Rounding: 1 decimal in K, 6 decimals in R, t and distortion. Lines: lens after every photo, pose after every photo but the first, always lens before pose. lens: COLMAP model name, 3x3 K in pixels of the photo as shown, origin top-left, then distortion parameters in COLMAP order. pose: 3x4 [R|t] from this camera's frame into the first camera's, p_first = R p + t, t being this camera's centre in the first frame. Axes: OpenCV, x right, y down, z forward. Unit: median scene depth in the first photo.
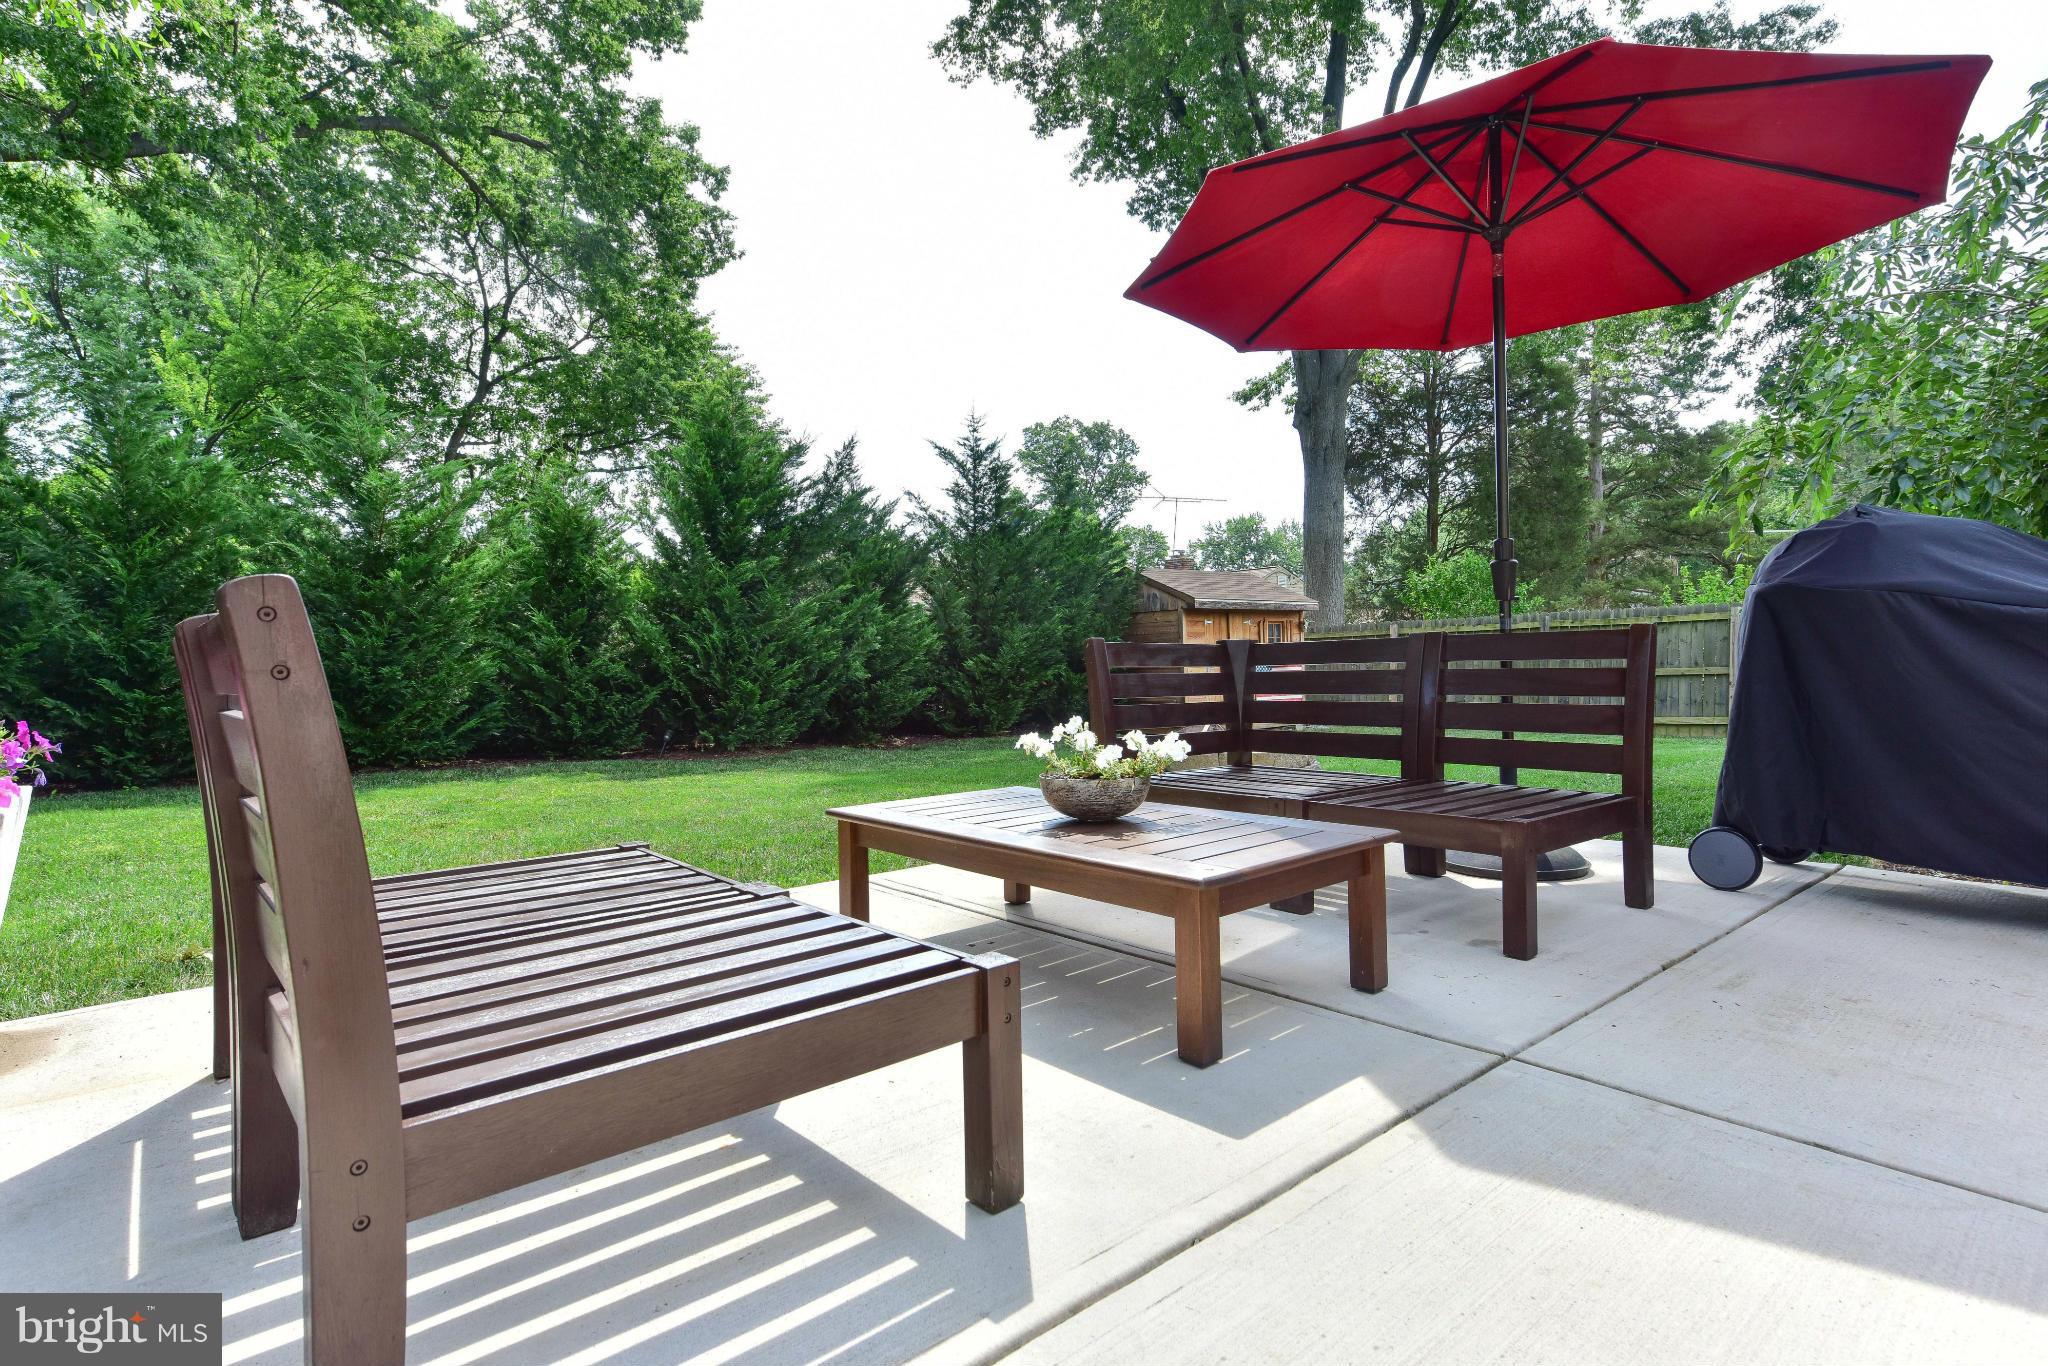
lens RADIAL K [[1037.4, 0, 1012.1], [0, 1037.4, 682.3], [0, 0, 1]] dist [-0.002763, 0.003177]
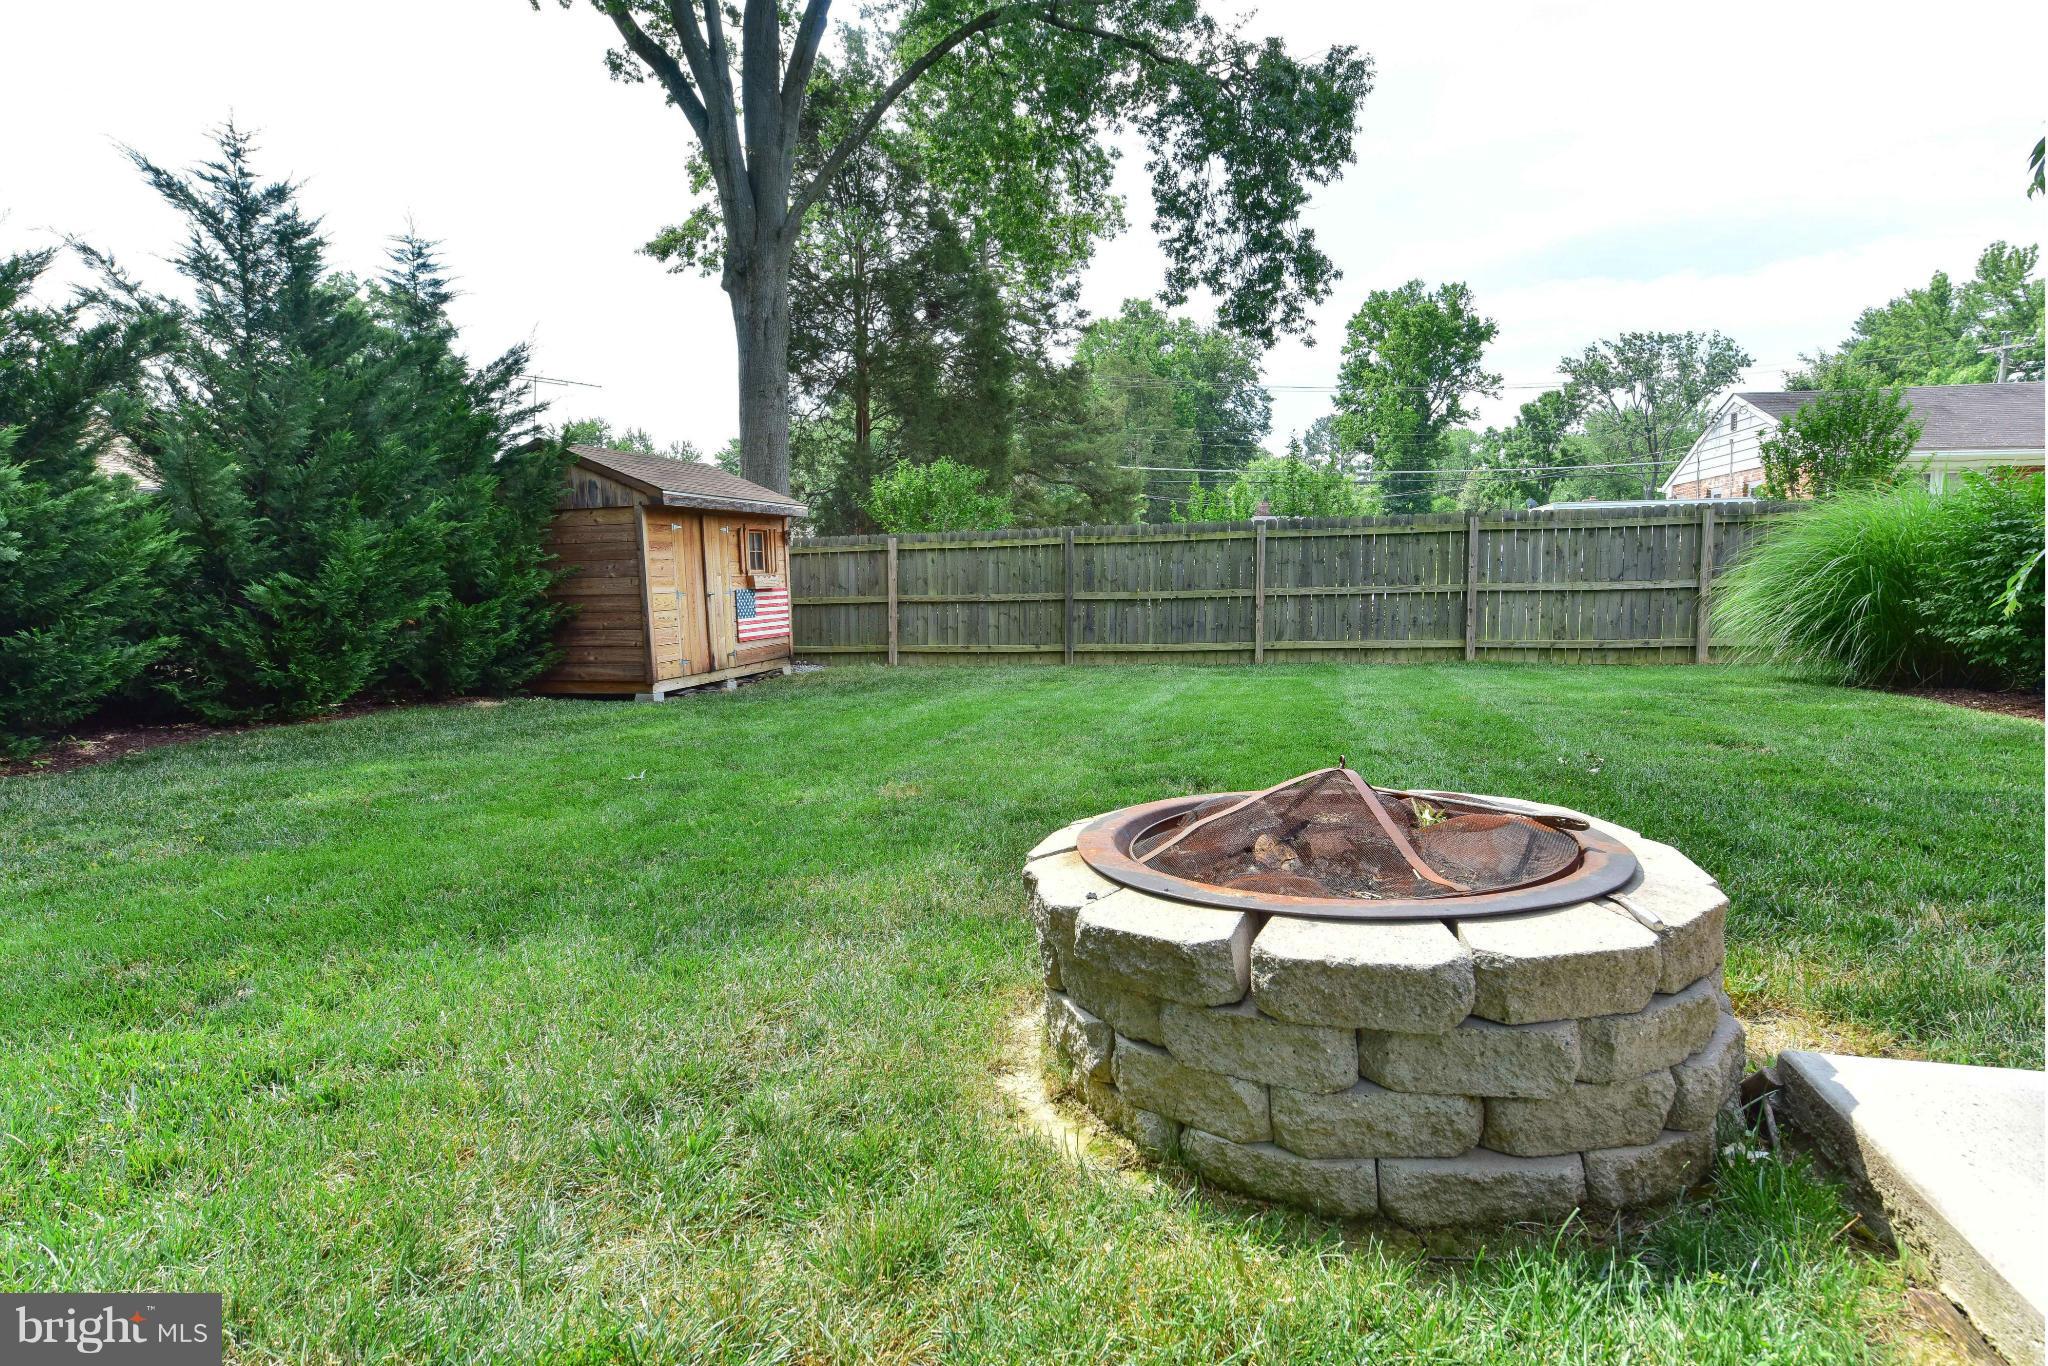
lens RADIAL K [[1037.4, 0, 1014.3], [0, 1037.4, 666.9], [0, 0, 1]] dist [-0.002763, 0.003177]
pose [[0.815243, -0.049135, 0.577030, -0.031123], [0.013774, 0.997757, 0.065501, -0.007823], [-0.578955, -0.045451, 0.814092, 0.321297]]
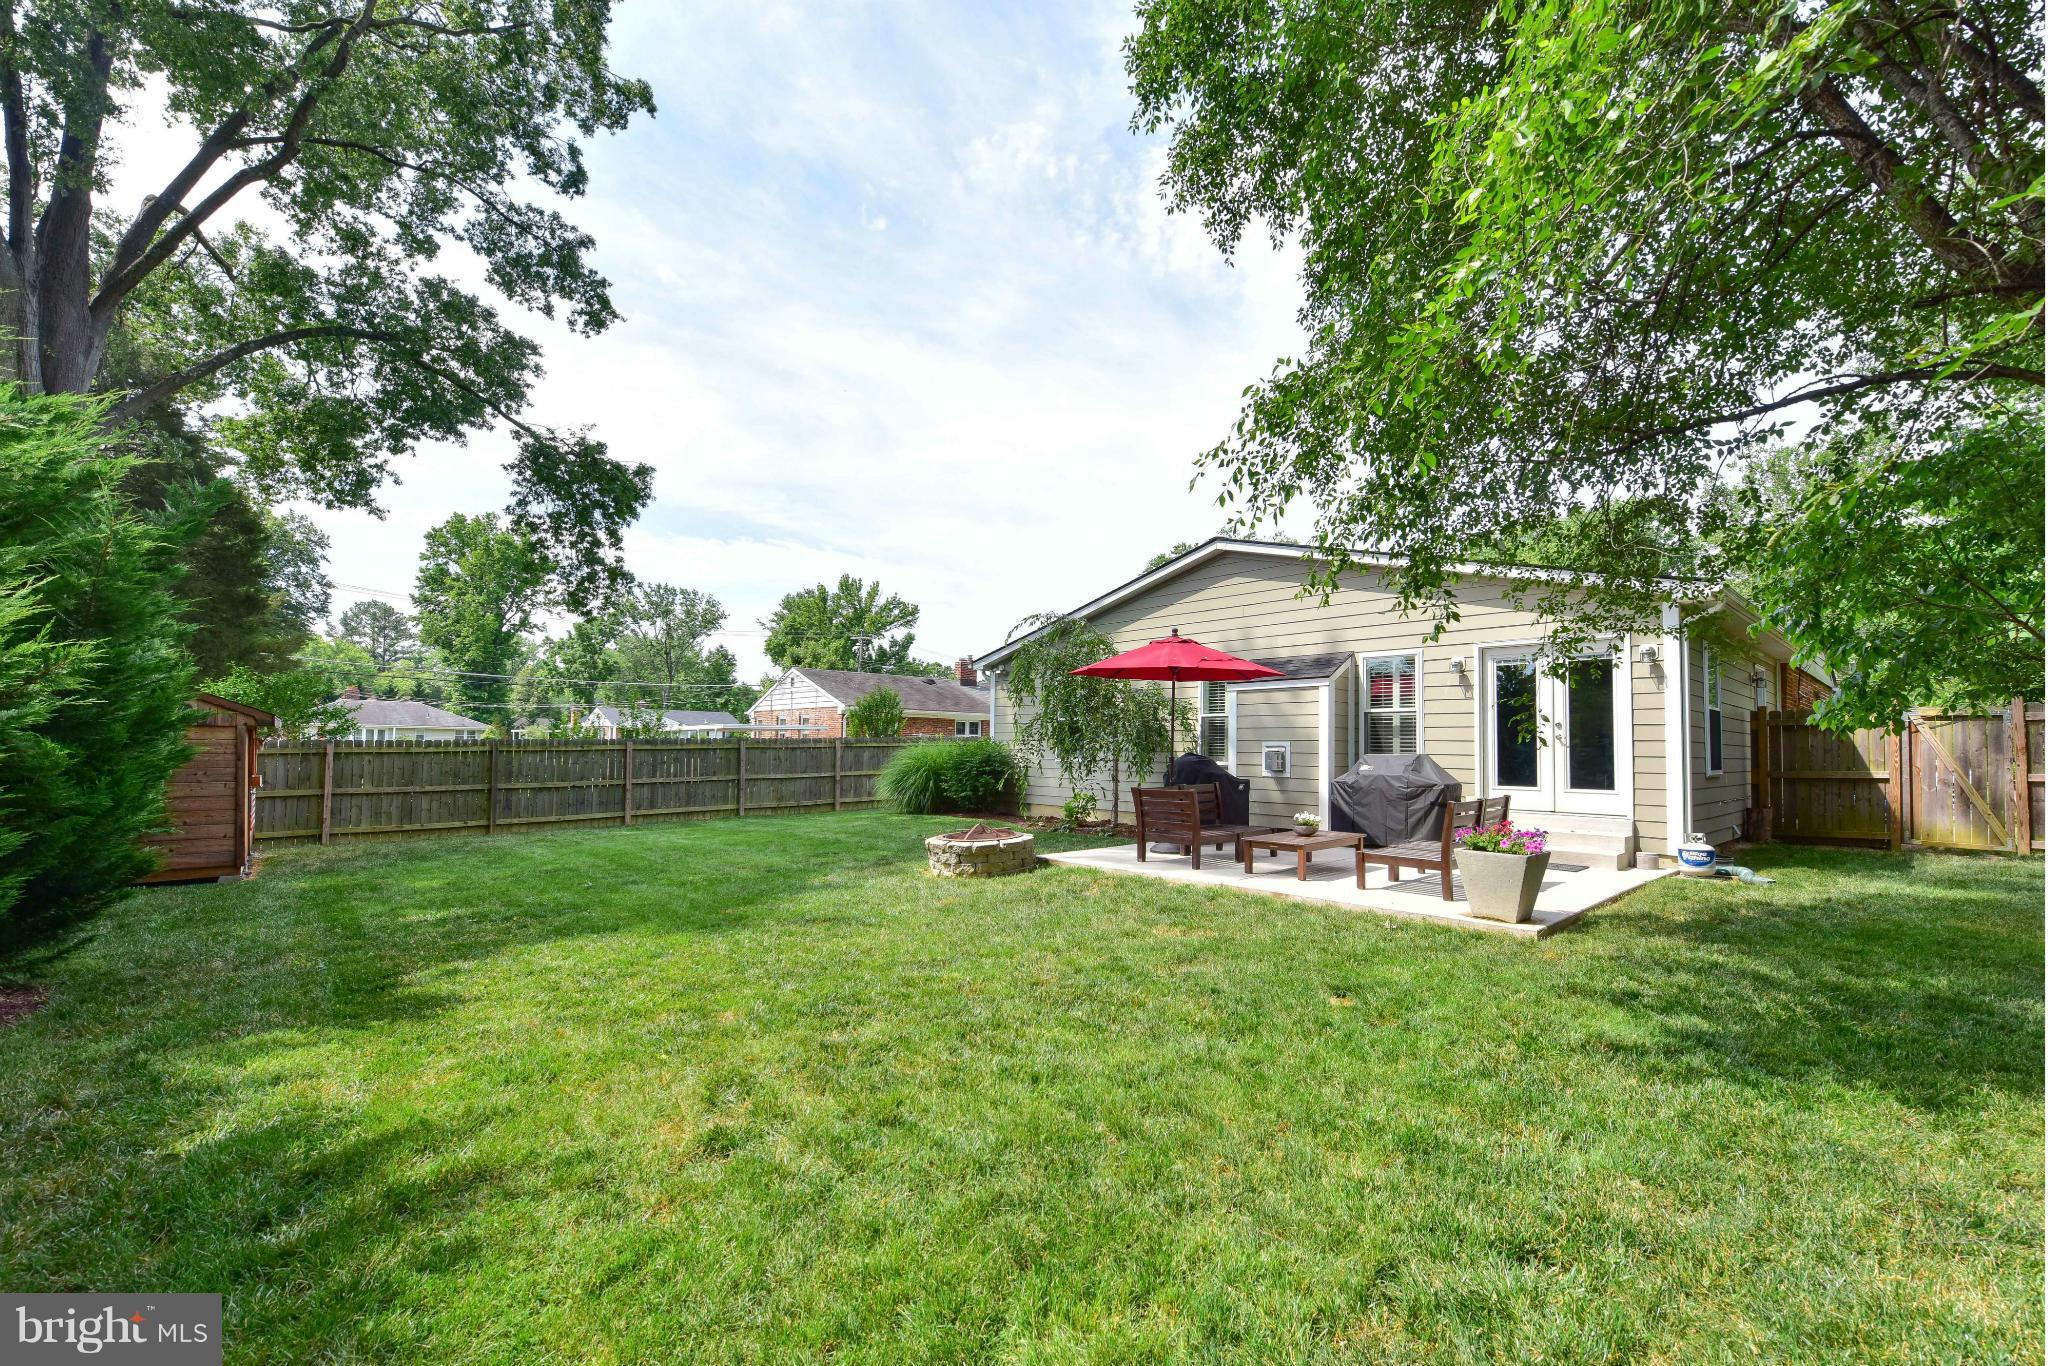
lens RADIAL K [[1037.4, 0, 1023.4], [0, 1037.4, 689.4], [0, 0, 1]] dist [-0.002763, 0.003177]
pose [[-0.039660, 0.057776, 0.997541, -0.843117], [0.016516, 0.998228, -0.057159, -0.047767], [-0.999077, 0.014209, -0.040544, 0.422413]]
